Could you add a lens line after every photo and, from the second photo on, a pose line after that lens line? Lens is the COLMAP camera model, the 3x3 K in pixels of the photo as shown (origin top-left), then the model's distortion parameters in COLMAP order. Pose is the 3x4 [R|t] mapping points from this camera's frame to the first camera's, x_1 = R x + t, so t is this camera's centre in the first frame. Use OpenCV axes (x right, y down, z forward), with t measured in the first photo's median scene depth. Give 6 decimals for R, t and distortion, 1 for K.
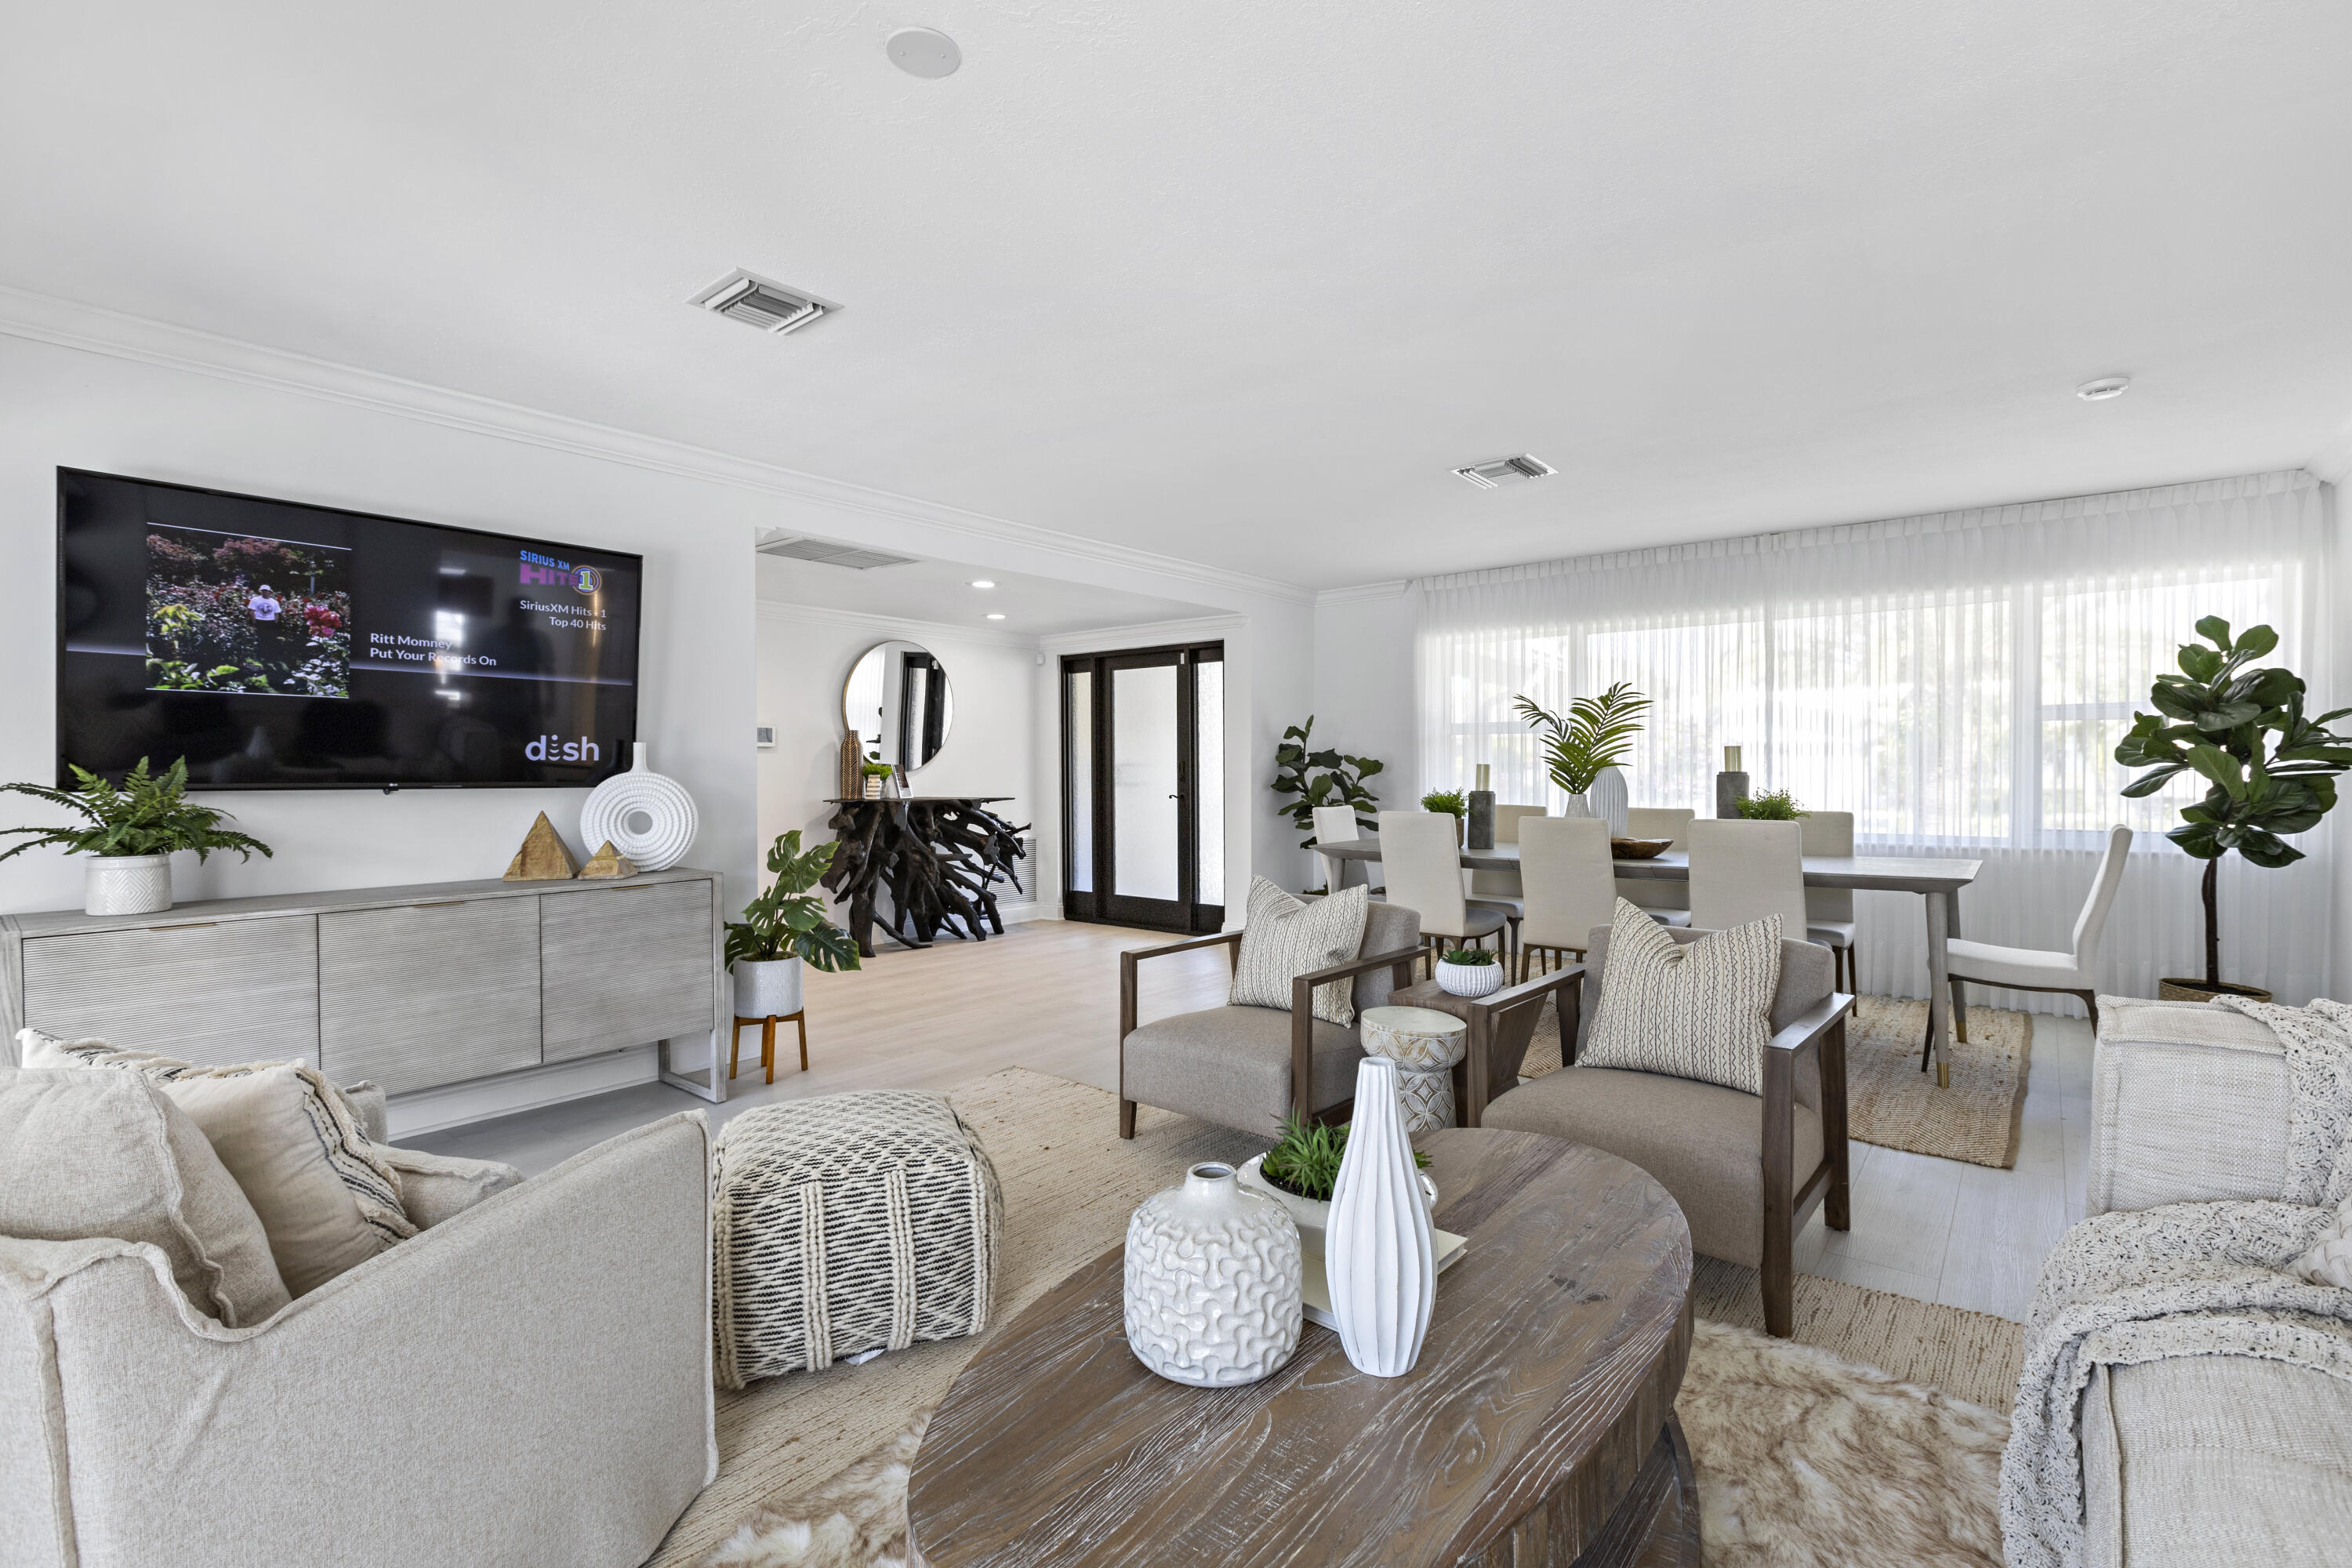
lens RADIAL K [[1072.3, 0, 1181.4], [0, 1072.3, 788.2], [0, 0, 1]] dist [-0.000768, 0.018021]
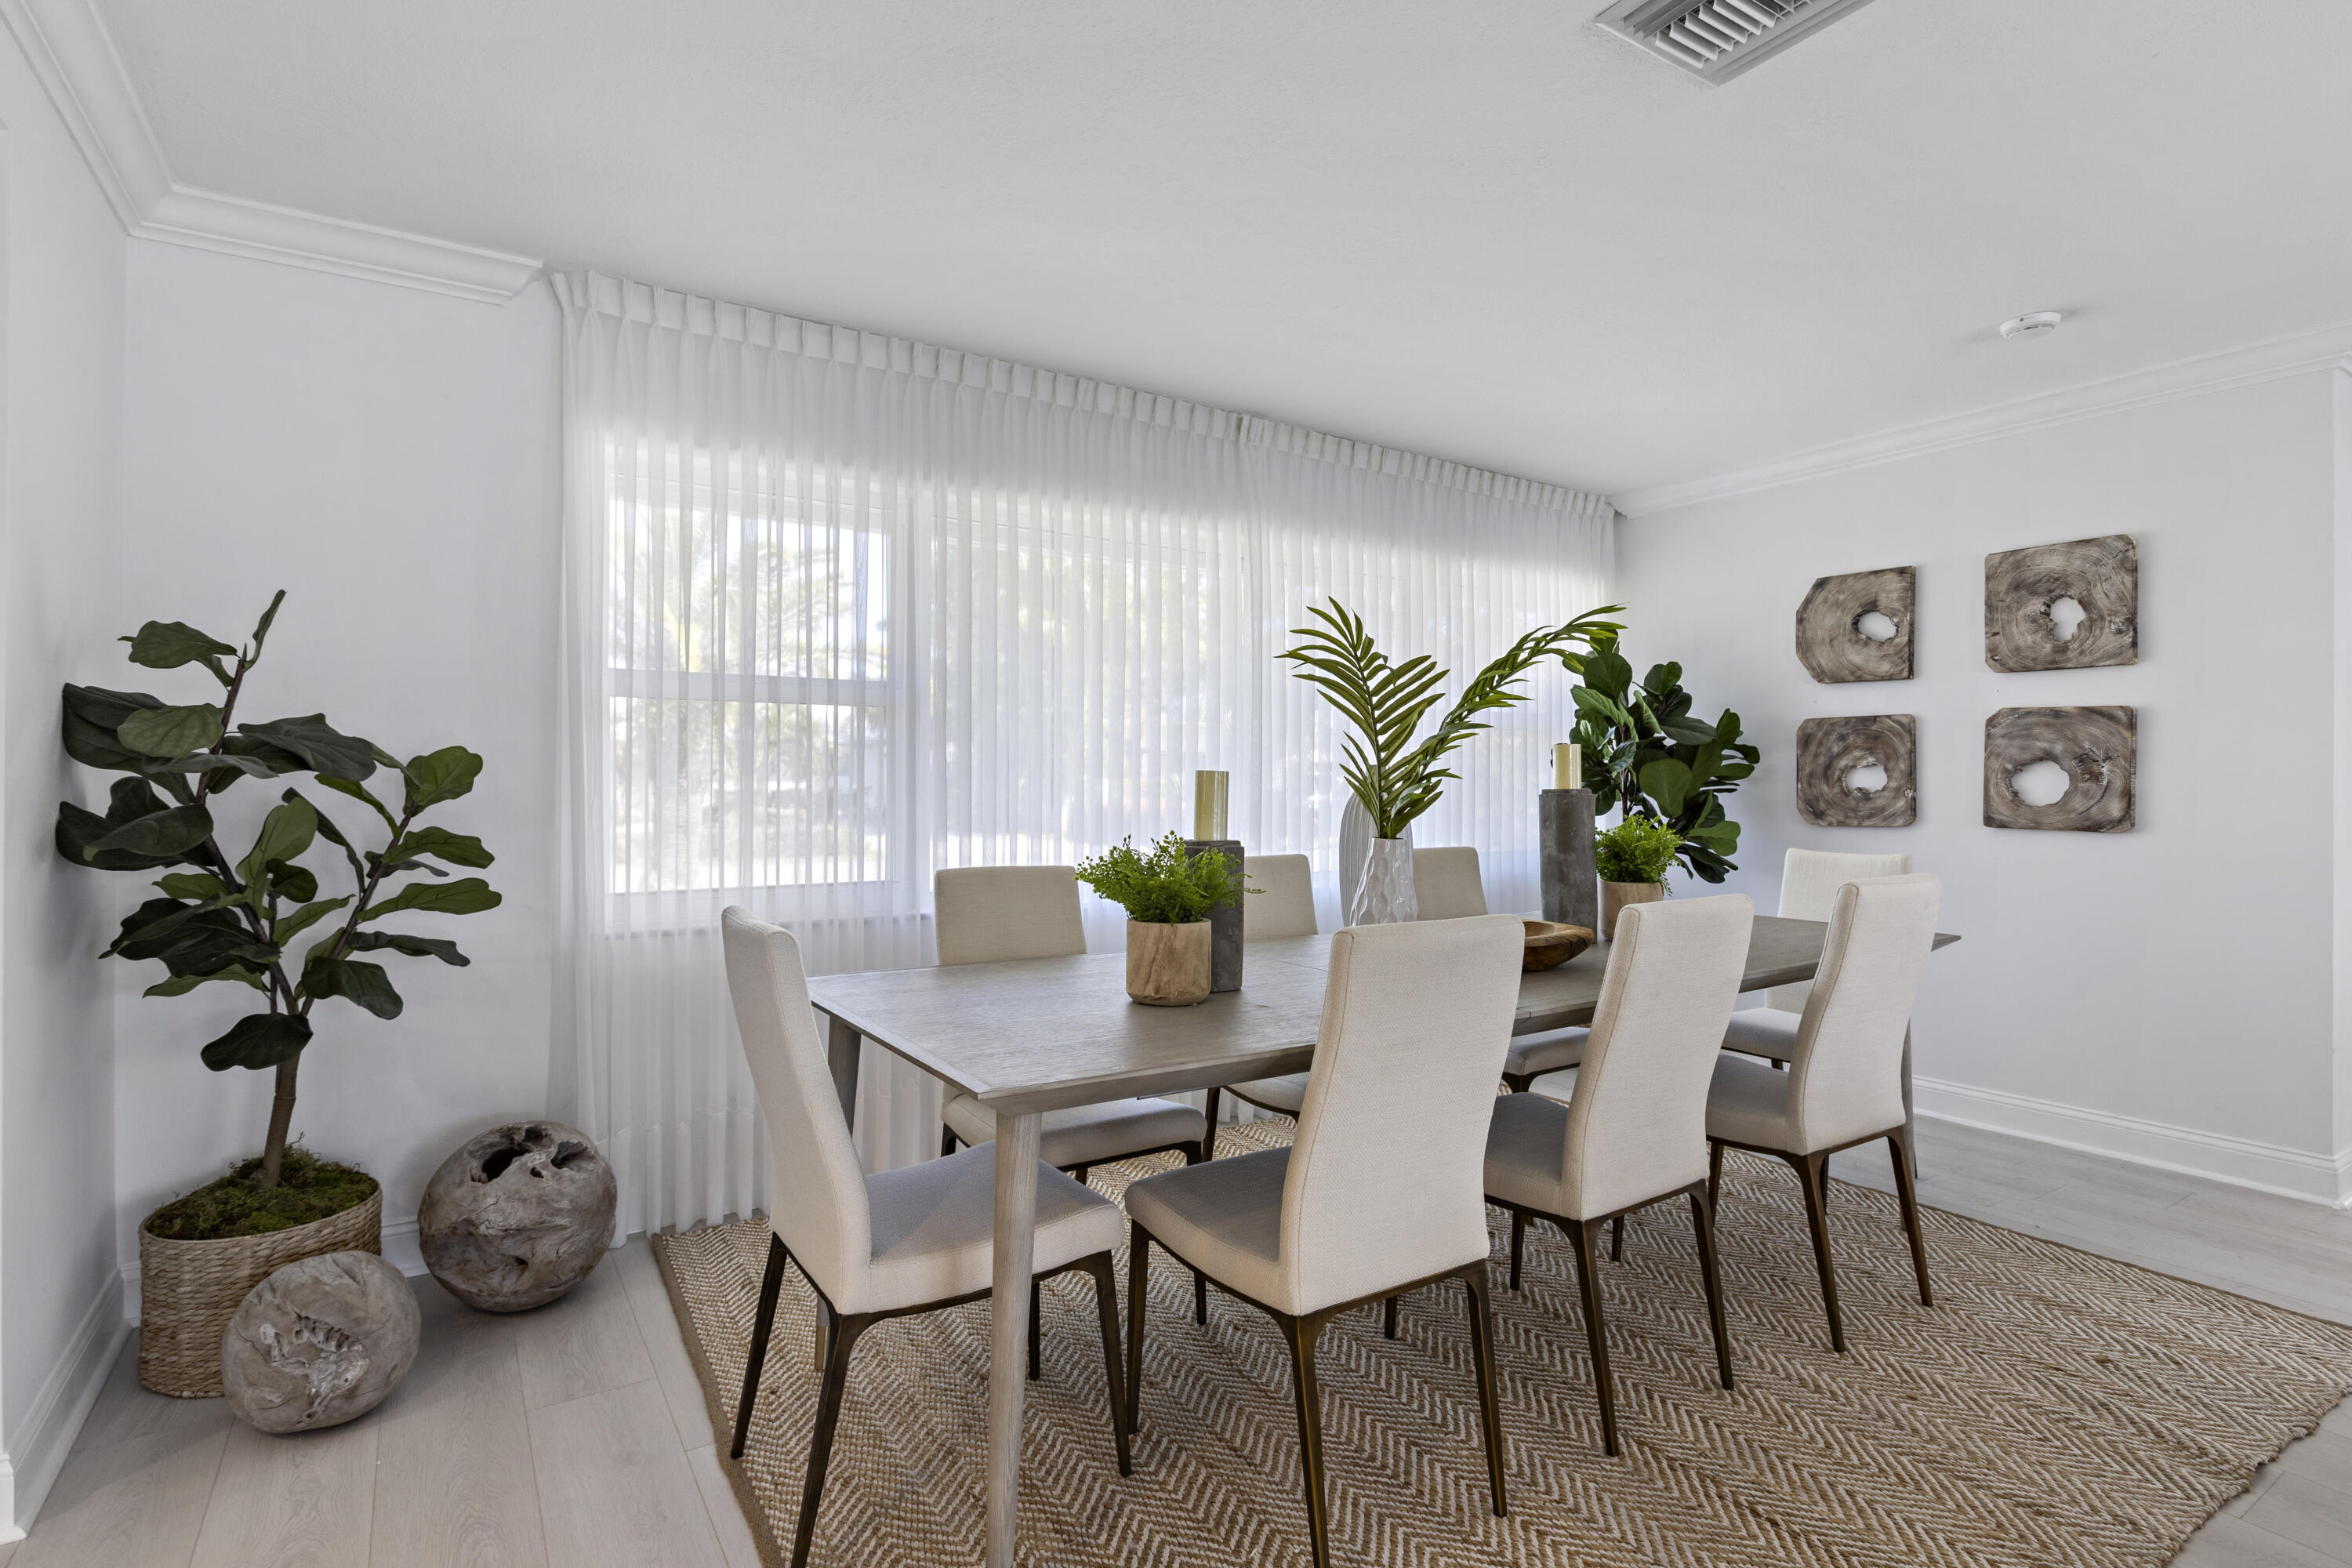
lens RADIAL K [[1165.2, 0, 1176.0], [0, 1165.2, 784.0], [0, 0, 1]] dist [0.000857, 0.000097]
pose [[0.312704, -0.004132, 0.949842, -0.133588], [0.015744, 0.999876, -0.000833, -0.017264], [-0.949720, 0.015215, 0.312730, 0.862622]]
